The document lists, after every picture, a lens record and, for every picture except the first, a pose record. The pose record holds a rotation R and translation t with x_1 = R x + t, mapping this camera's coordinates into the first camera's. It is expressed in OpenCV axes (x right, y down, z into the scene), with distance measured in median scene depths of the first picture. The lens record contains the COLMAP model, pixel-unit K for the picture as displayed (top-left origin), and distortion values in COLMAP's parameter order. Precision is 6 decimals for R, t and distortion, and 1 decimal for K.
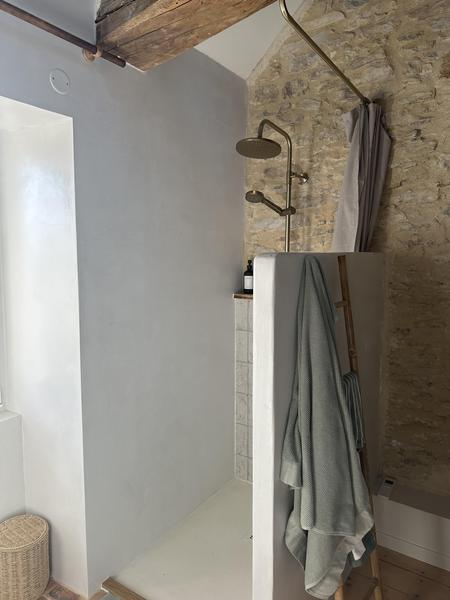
lens RADIAL K [[424.4, 0, 225.0], [0, 424.4, 300.0], [0, 0, 1]] dist [-0.002139, -0.000364]
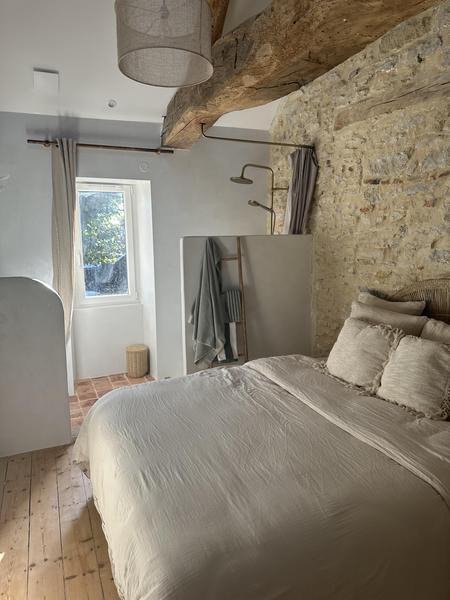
lens RADIAL K [[417.1, 0, 225.0], [0, 417.1, 300.0], [0, 0, 1]] dist [0.083982, -0.121712]
pose [[0.848934, 0.078184, -0.522684, 1.006074], [-0.047511, 0.996283, 0.071858, 0.051916], [0.526359, -0.036170, 0.849492, -0.658815]]
